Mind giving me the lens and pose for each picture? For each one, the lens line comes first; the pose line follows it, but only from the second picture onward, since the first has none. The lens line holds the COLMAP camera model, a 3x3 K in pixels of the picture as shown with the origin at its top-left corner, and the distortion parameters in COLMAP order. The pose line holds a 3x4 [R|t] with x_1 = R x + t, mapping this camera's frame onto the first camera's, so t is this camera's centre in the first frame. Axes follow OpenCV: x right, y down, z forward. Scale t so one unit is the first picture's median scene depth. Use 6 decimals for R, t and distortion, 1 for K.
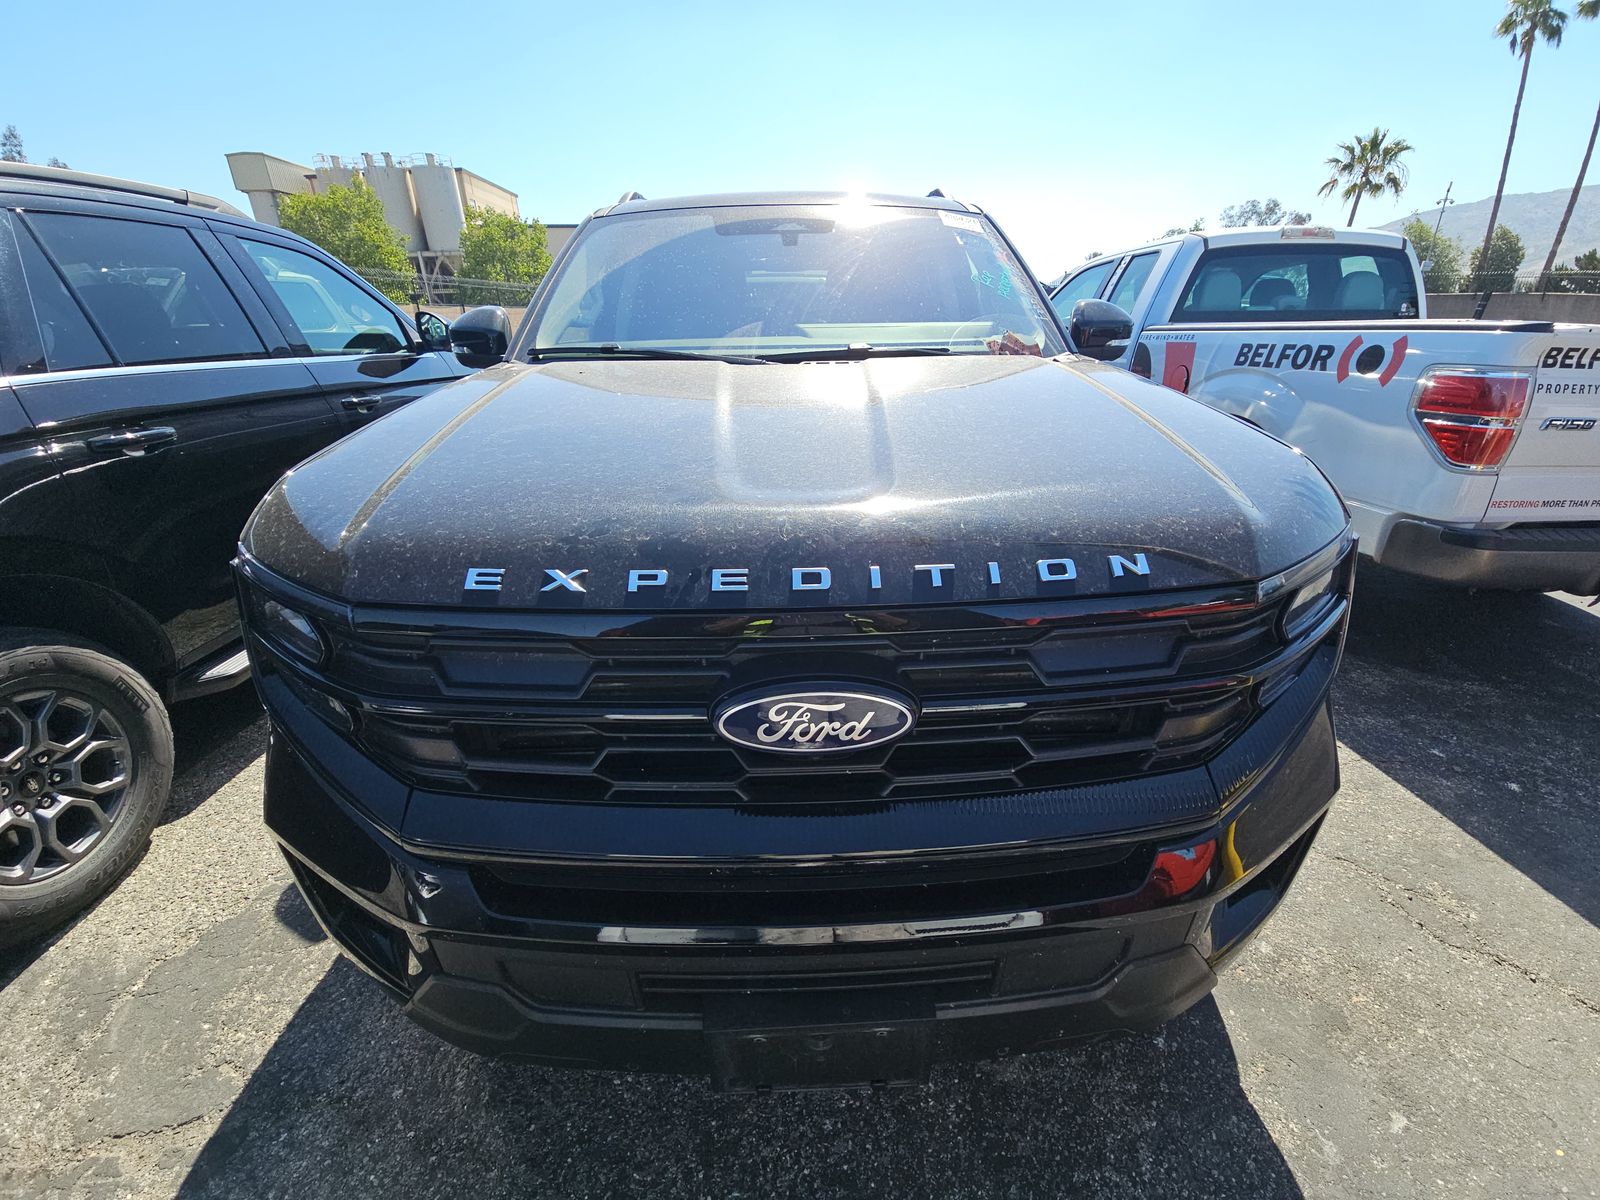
lens RADIAL K [[664.6, 0, 798.0], [0, 664.6, 596.5], [0, 0, 1]] dist [-0.003482, -0.002620]
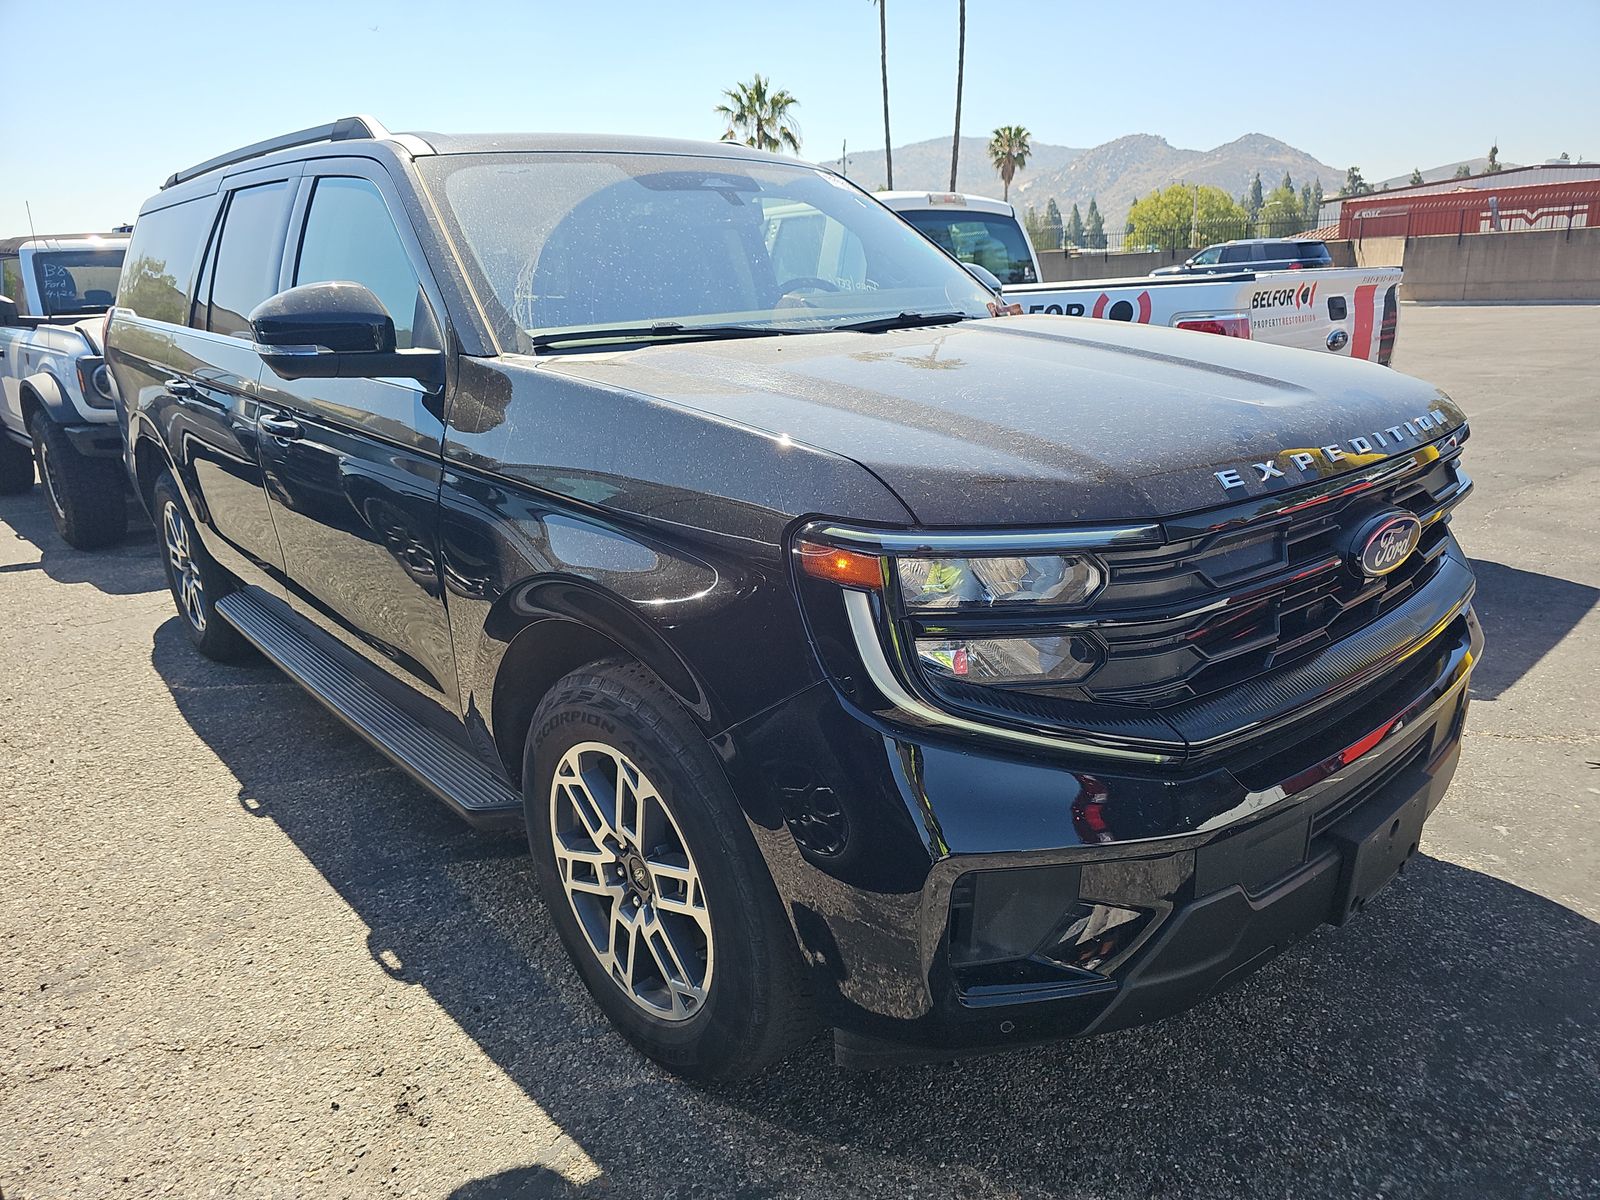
lens RADIAL K [[1072.1, 0, 811.9], [0, 1072.1, 601.0], [0, 0, 1]] dist [0.040333, -0.004483]
pose [[0.759697, -0.202874, 0.617820, -0.842019], [0.281666, 0.958997, -0.031441, 0.012369], [-0.586109, 0.197905, 0.785690, -0.013016]]
